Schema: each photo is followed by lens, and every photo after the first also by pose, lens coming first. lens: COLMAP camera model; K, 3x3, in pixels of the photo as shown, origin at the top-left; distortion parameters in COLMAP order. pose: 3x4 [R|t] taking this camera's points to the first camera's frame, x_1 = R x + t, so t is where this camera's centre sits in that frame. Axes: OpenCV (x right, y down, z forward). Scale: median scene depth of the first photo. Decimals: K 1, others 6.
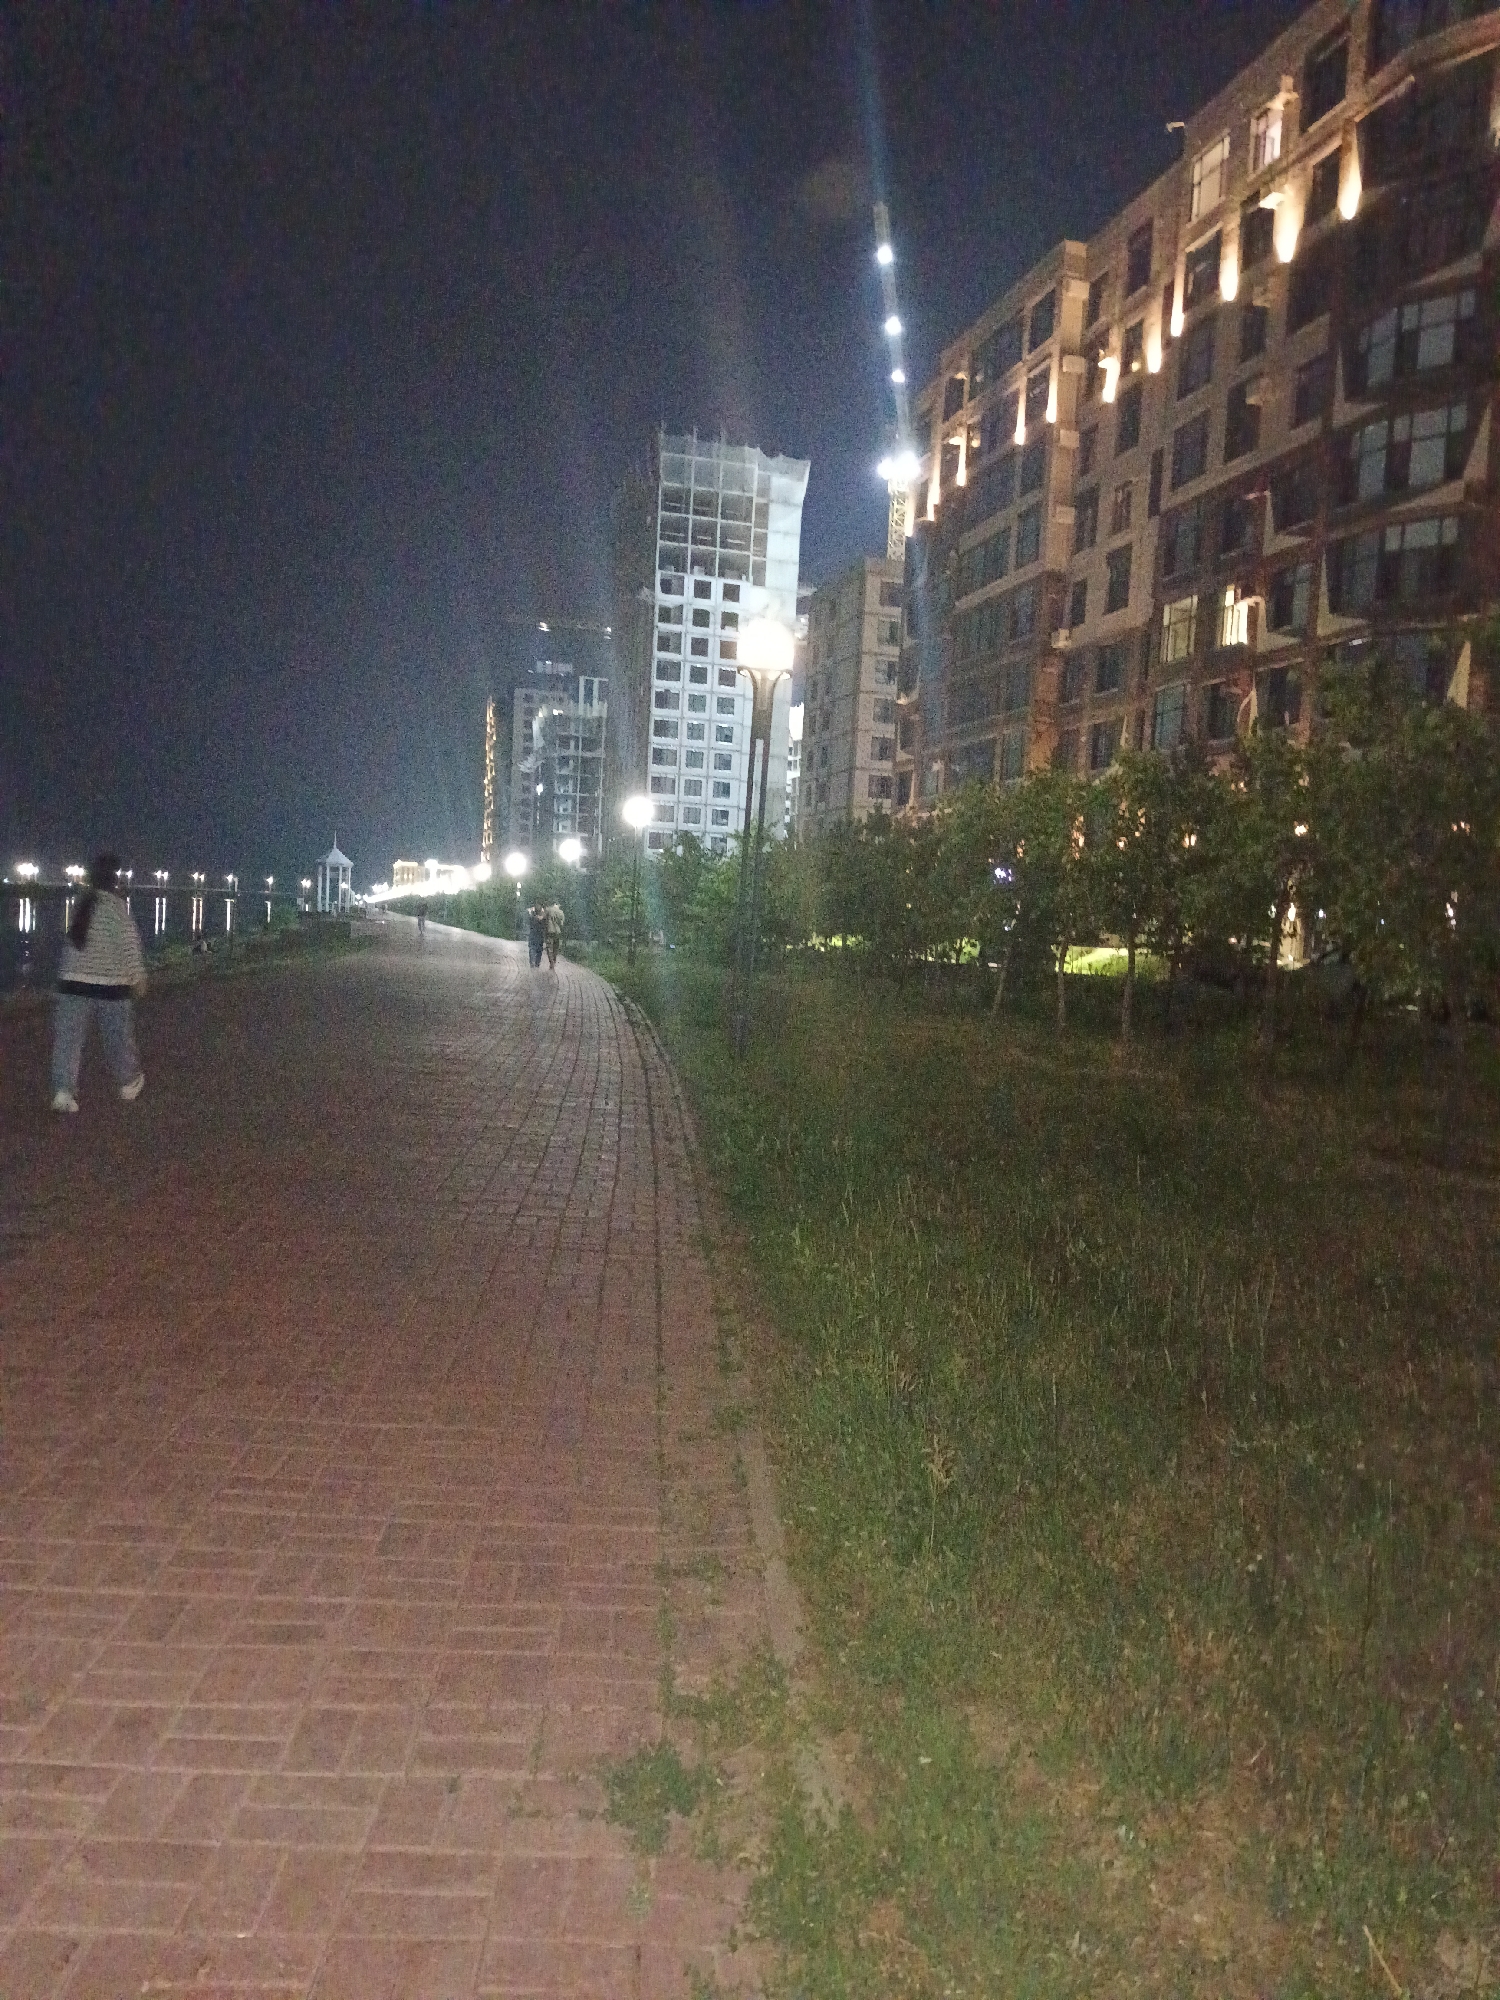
lens RADIAL K [[1532.8, 0, 766.3], [0, 1532.8, 1031.0], [0, 0, 1]] dist [0.085431, -0.105939]
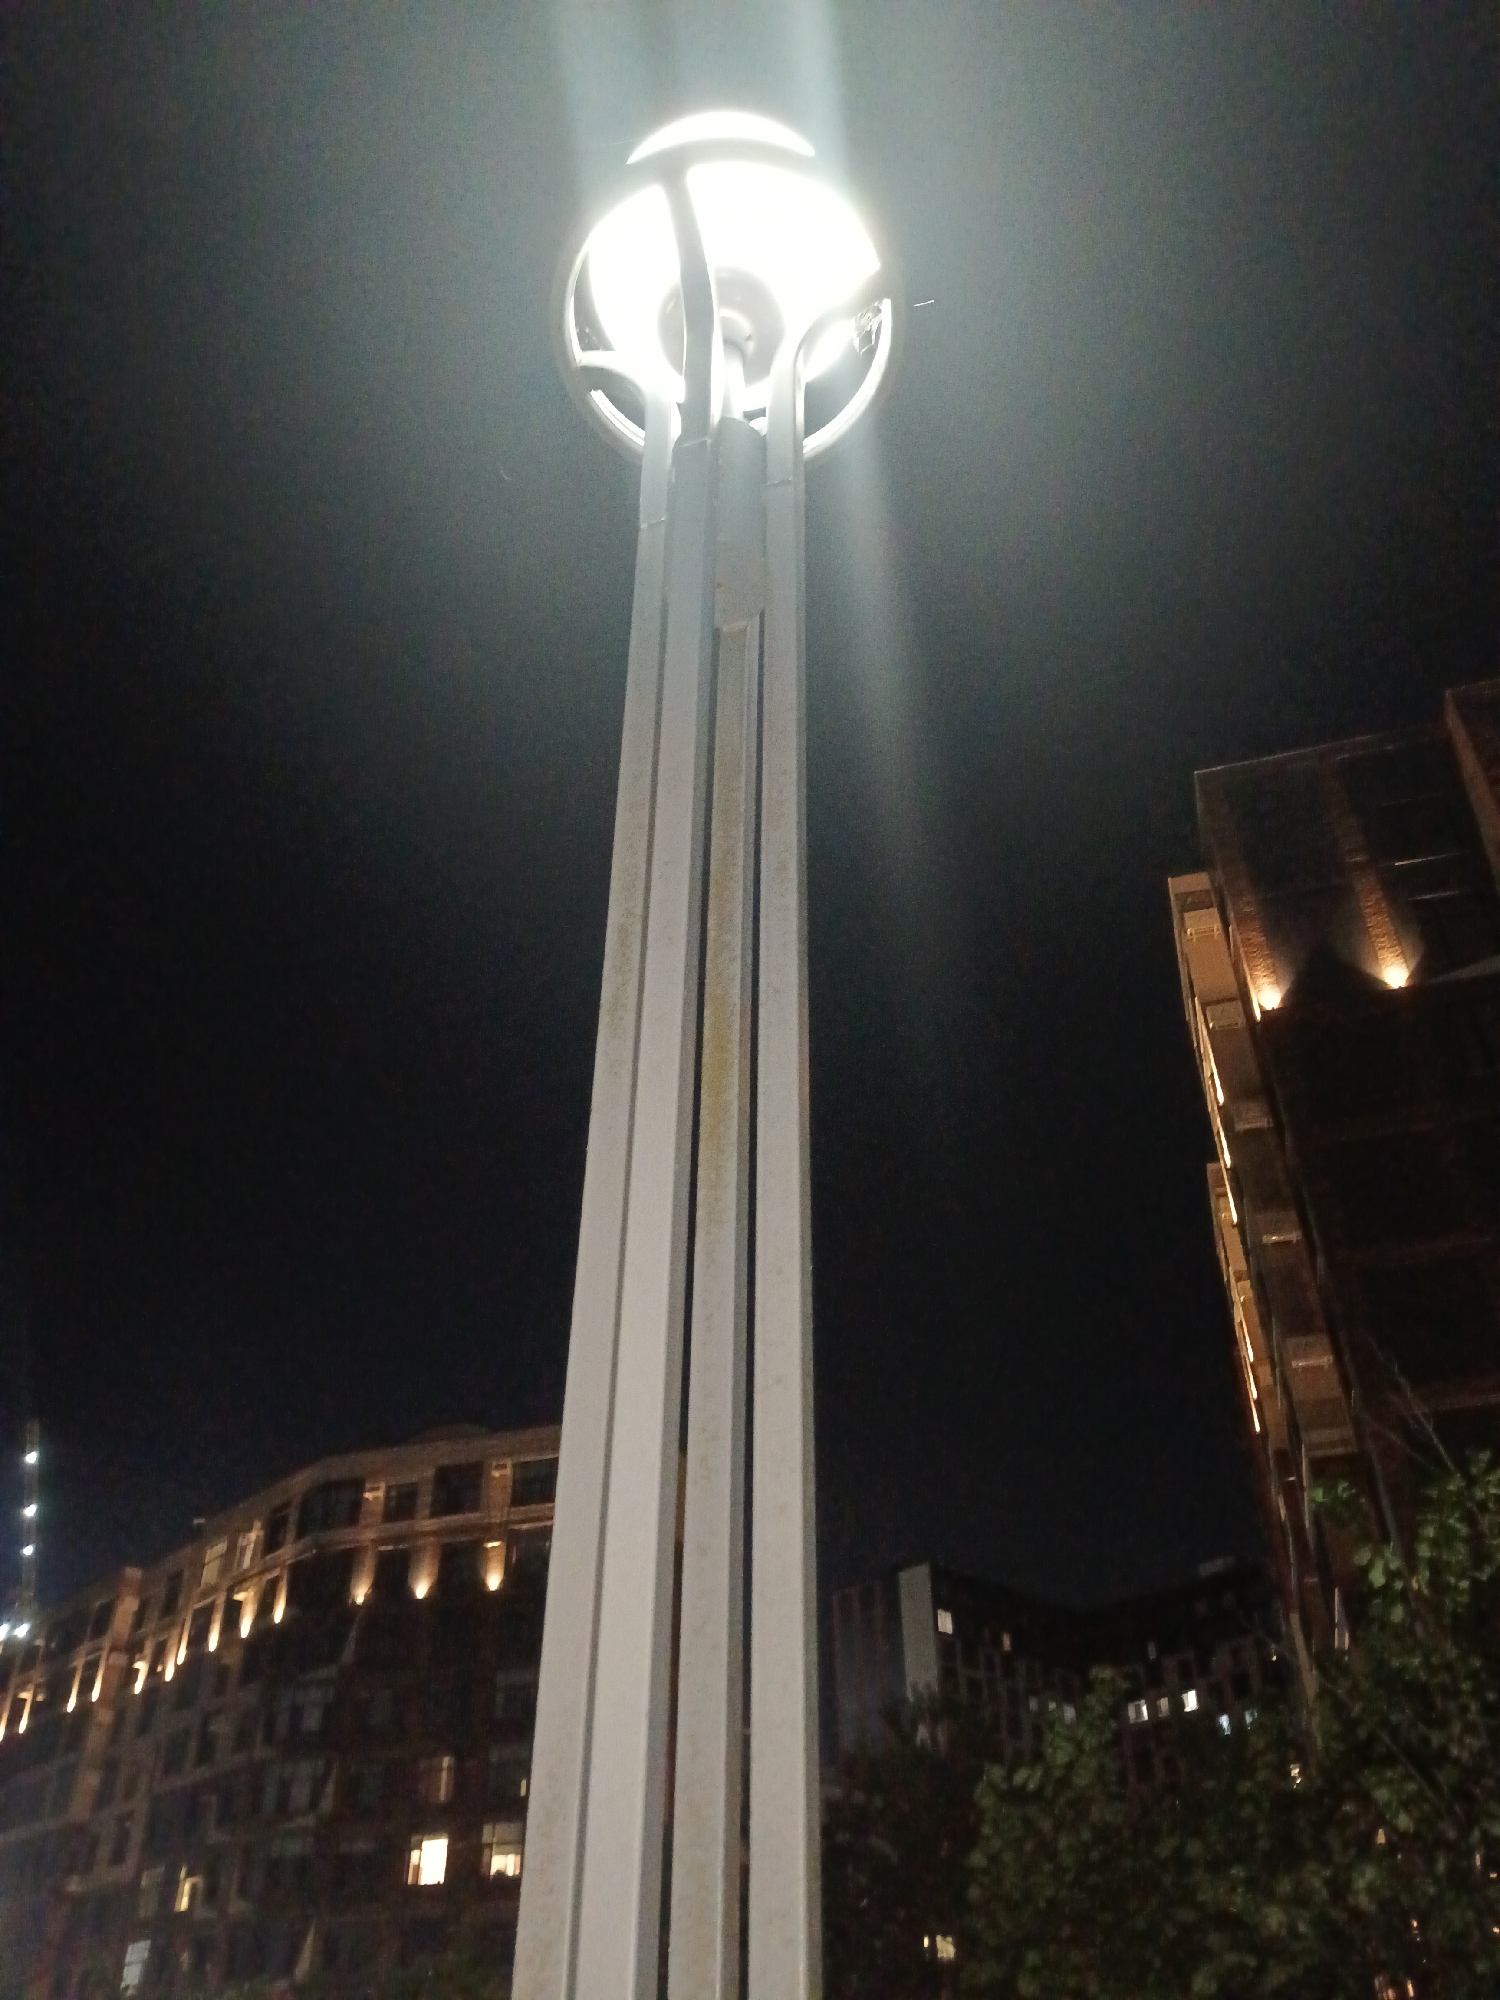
lens RADIAL K [[1532.8, 0, 733.3], [0, 1532.8, 1050.5], [0, 0, 1]] dist [0.085431, -0.105939]
pose [[0.885655, 0.223842, 0.406830, 0.000819], [0.081488, 0.787617, -0.610752, 0.010006], [-0.457138, 0.574068, 0.679317, -0.183206]]
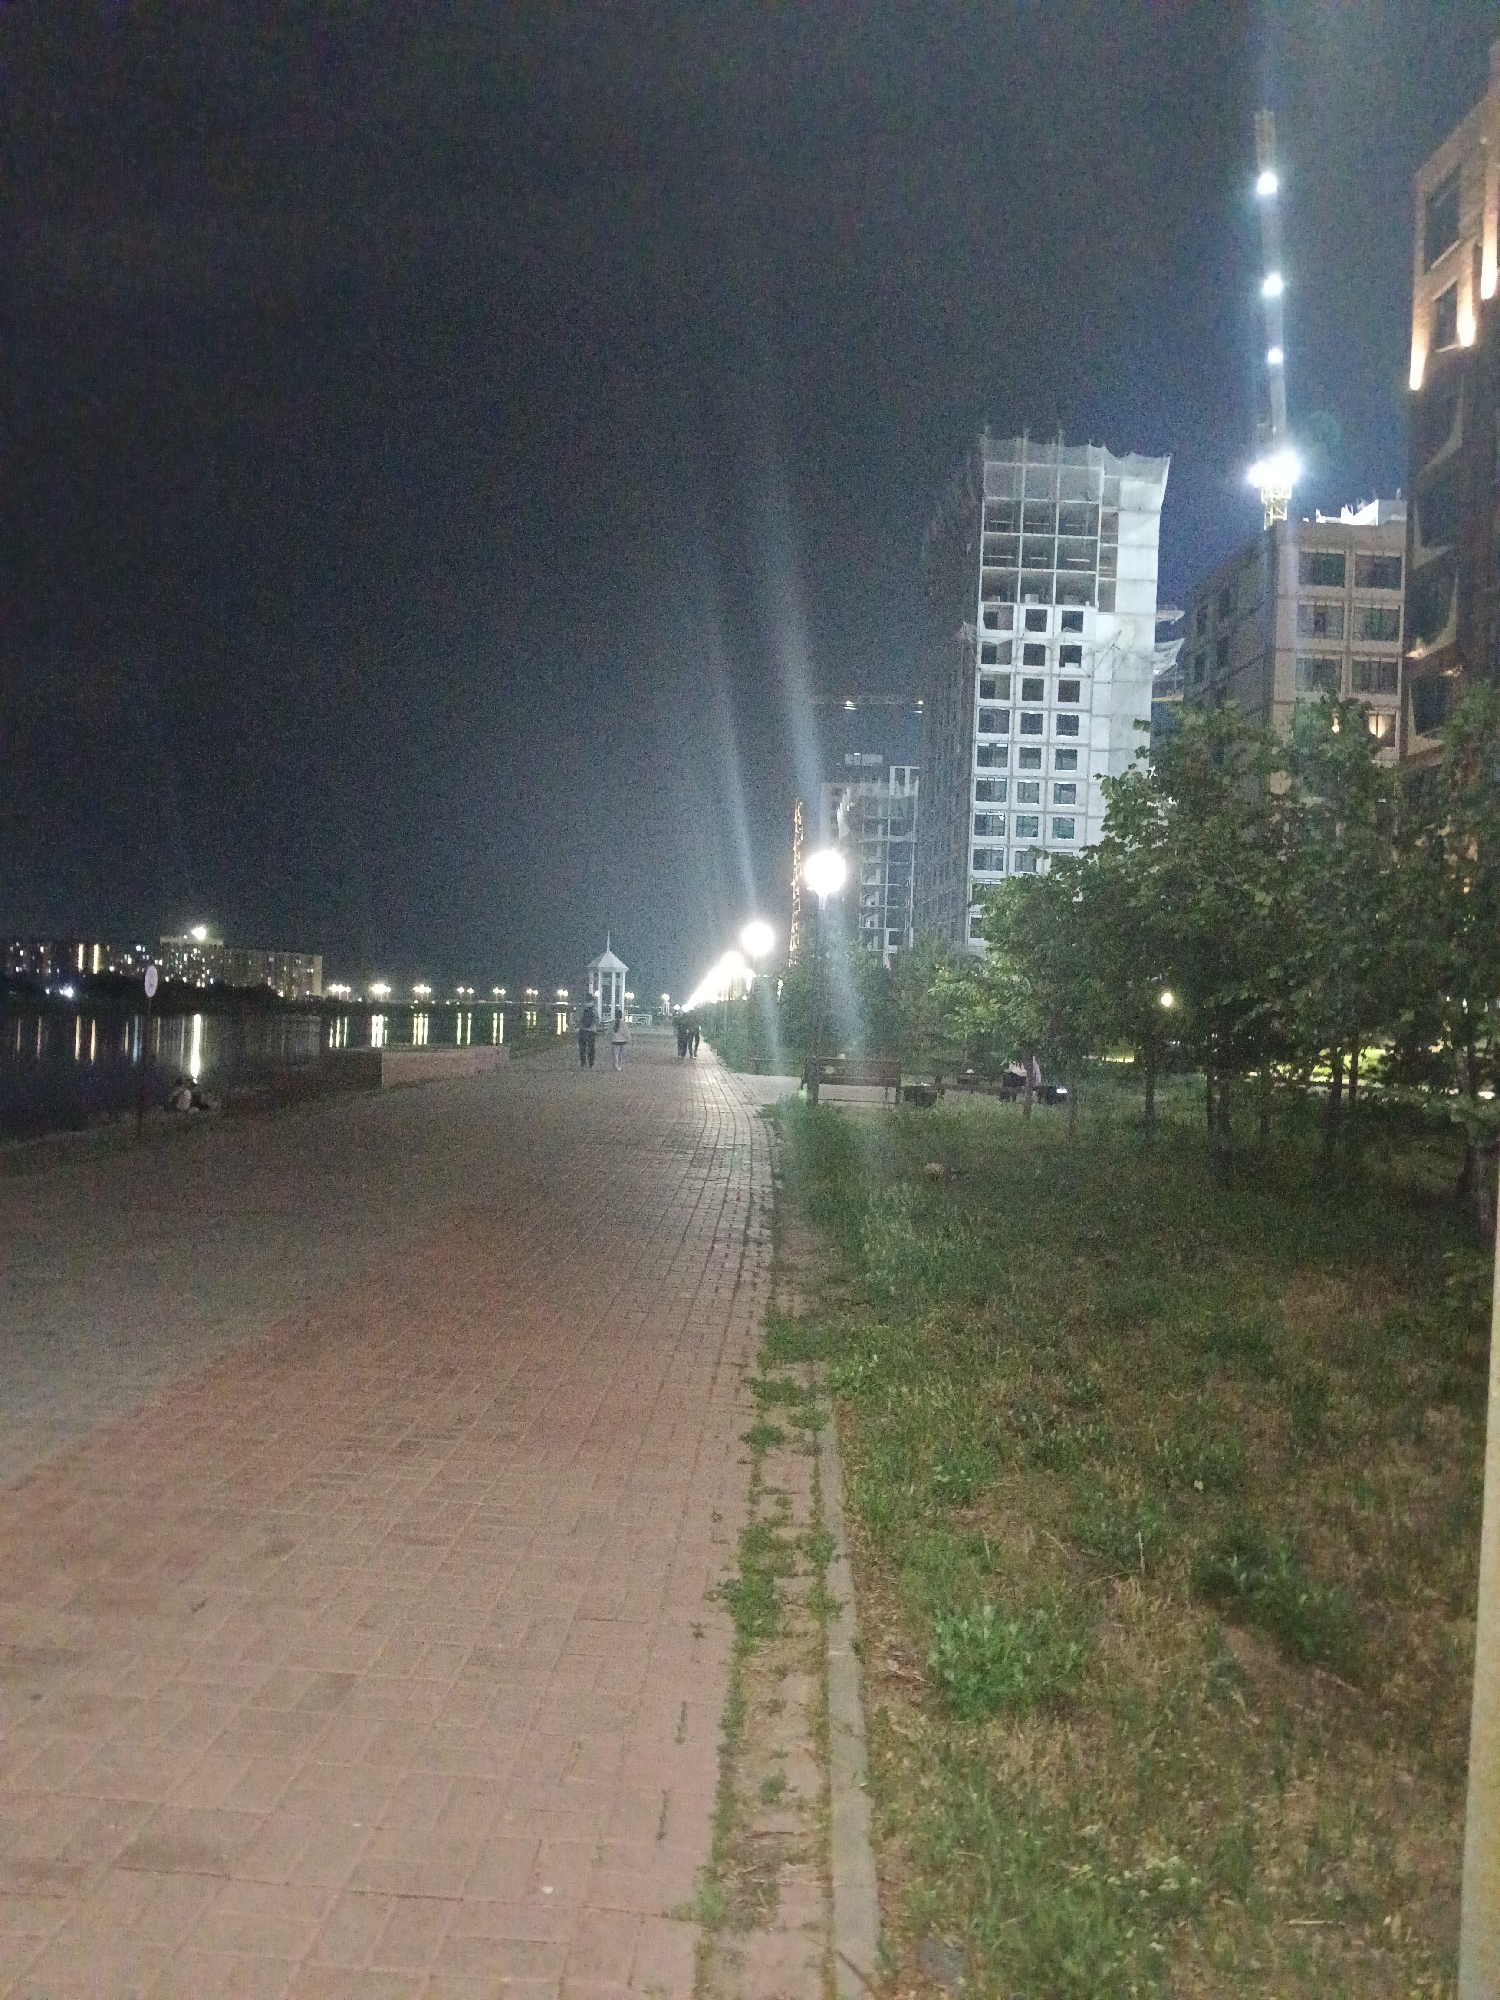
lens RADIAL K [[1532.8, 0, 753.7], [0, 1532.8, 1011.7], [0, 0, 1]] dist [0.085431, -0.105939]
pose [[0.977540, -0.018394, -0.209944, -0.019904], [0.001281, 0.996684, -0.081361, -0.014469], [0.210745, 0.079265, 0.974322, 0.192648]]
